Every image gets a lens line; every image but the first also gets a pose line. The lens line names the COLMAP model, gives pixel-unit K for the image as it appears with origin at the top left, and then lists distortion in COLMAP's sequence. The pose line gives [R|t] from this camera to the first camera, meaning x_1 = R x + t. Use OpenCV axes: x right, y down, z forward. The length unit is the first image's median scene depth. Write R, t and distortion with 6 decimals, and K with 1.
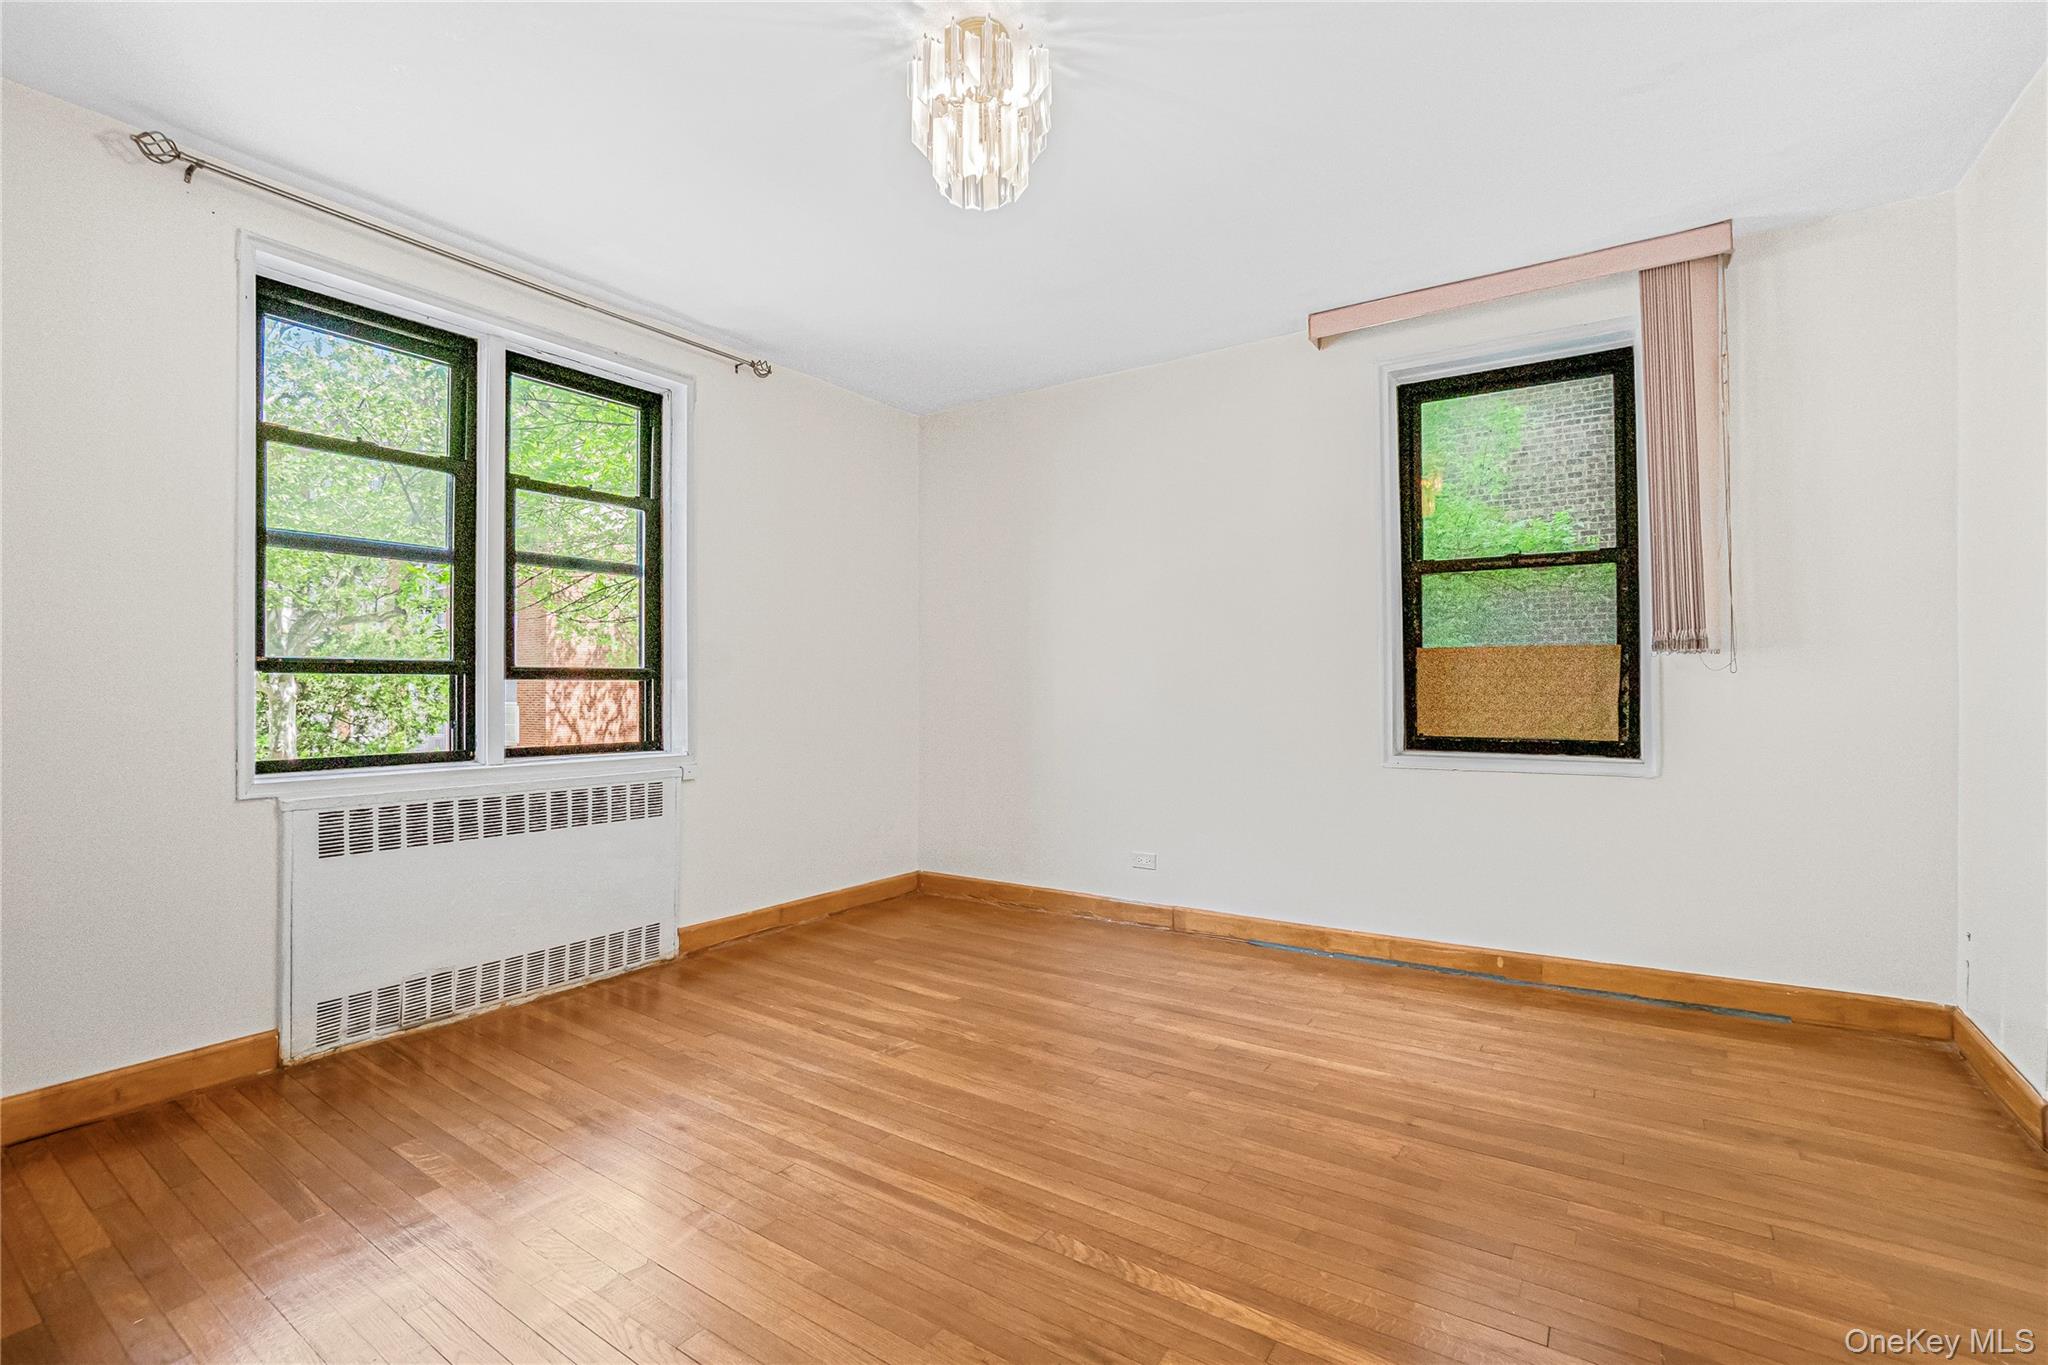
lens RADIAL K [[935.0, 0, 1020.6], [0, 935.0, 688.8], [0, 0, 1]] dist [-0.027671, 0.008252]
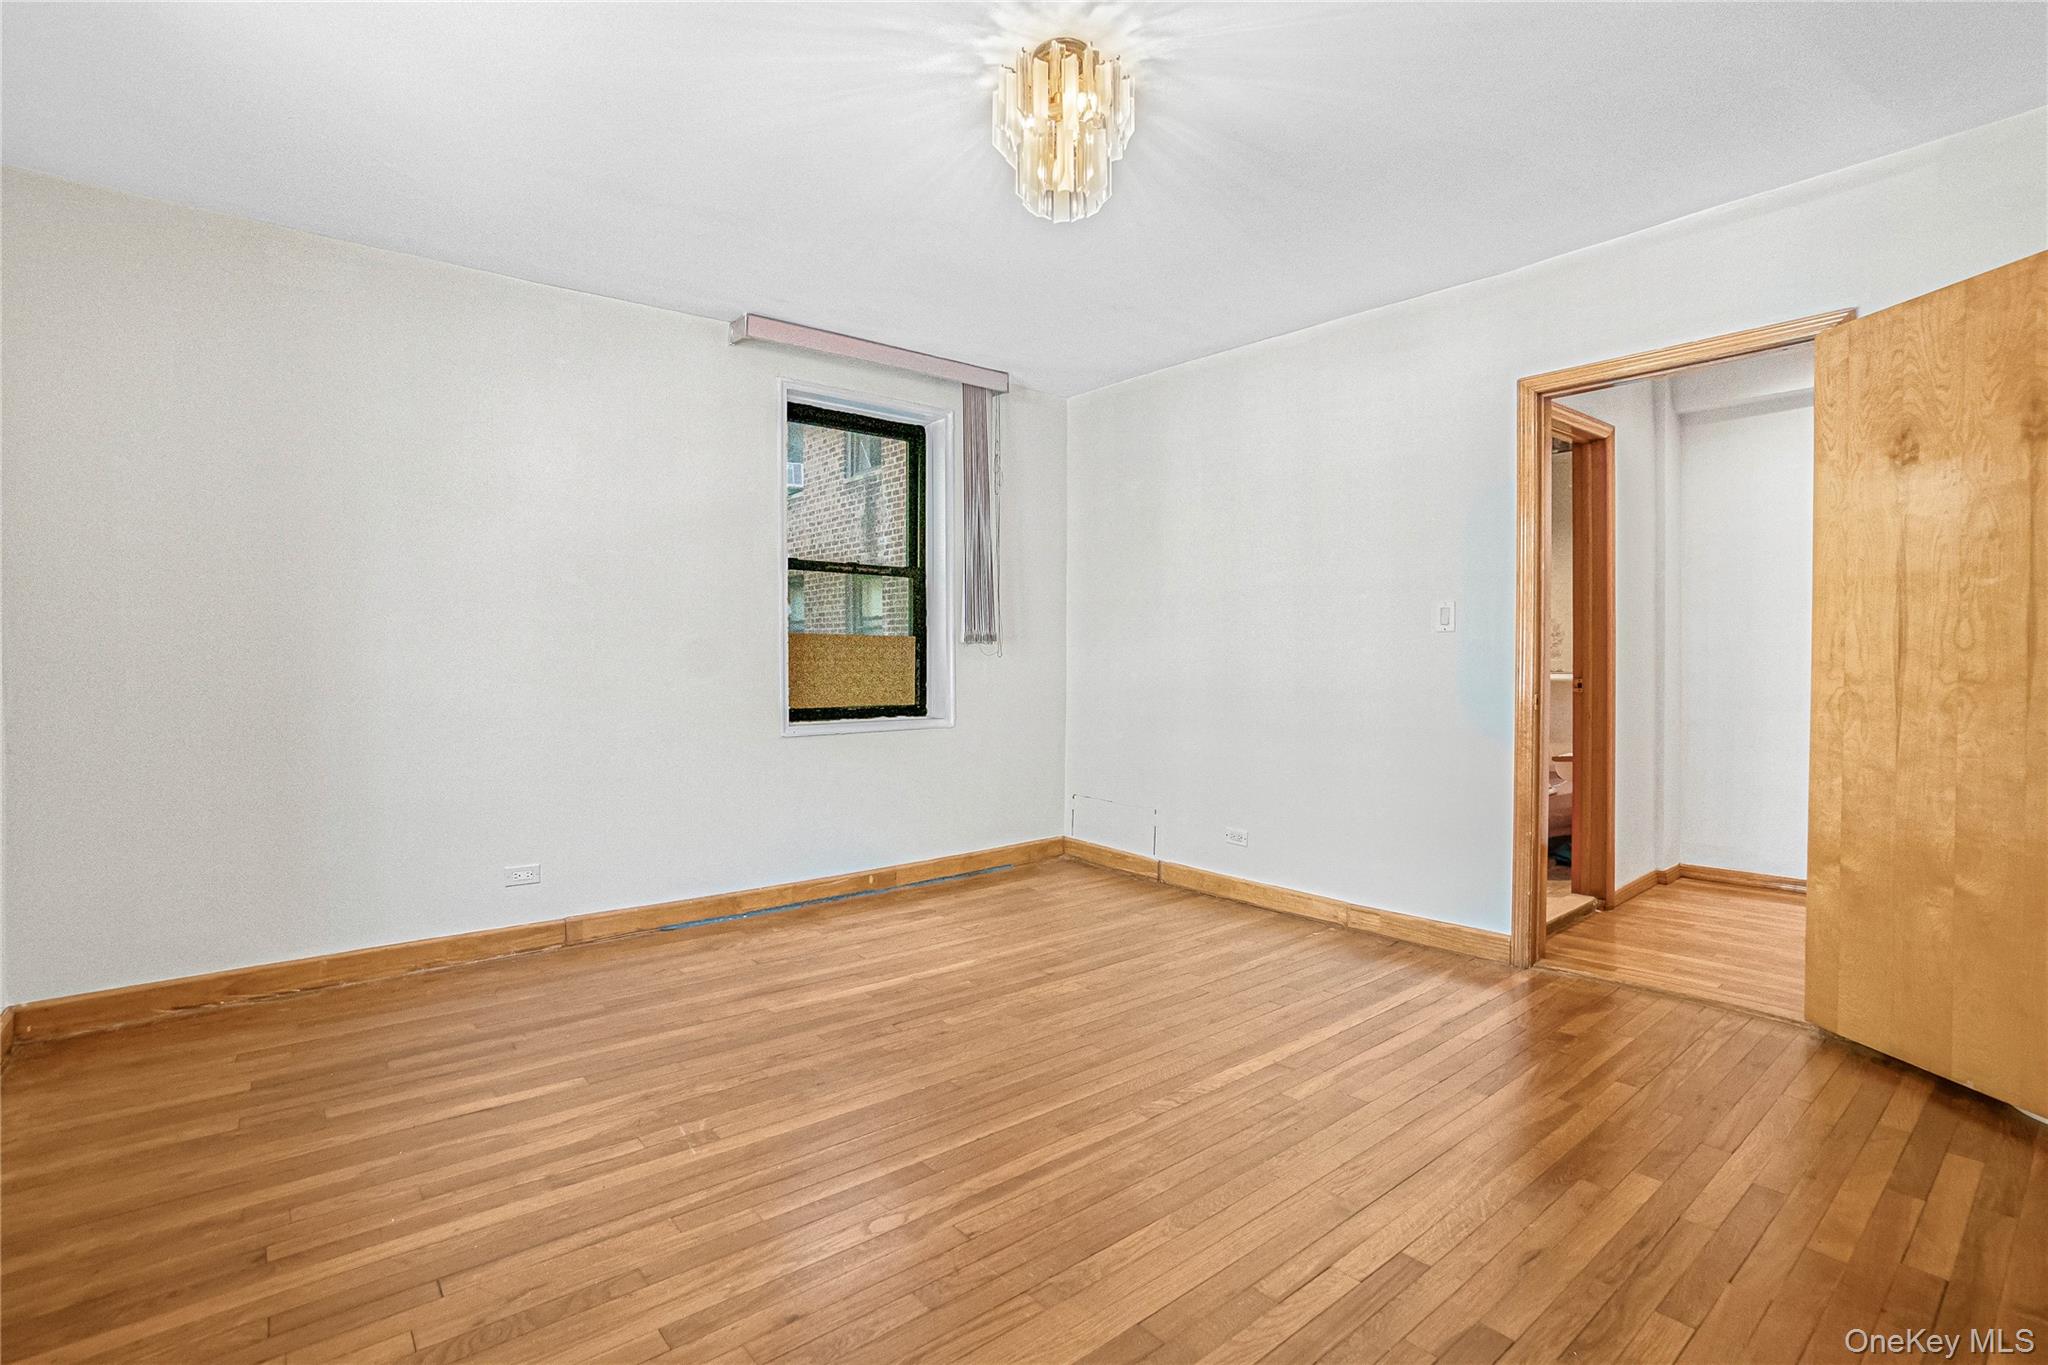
lens RADIAL K [[935.0, 0, 966.1], [0, 935.0, 697.5], [0, 0, 1]] dist [-0.027671, 0.008252]
pose [[0.307001, -0.031893, 0.951175, -0.636703], [0.000842, 0.999447, 0.033240, -0.001987], [-0.951709, -0.009404, 0.306858, 0.447981]]
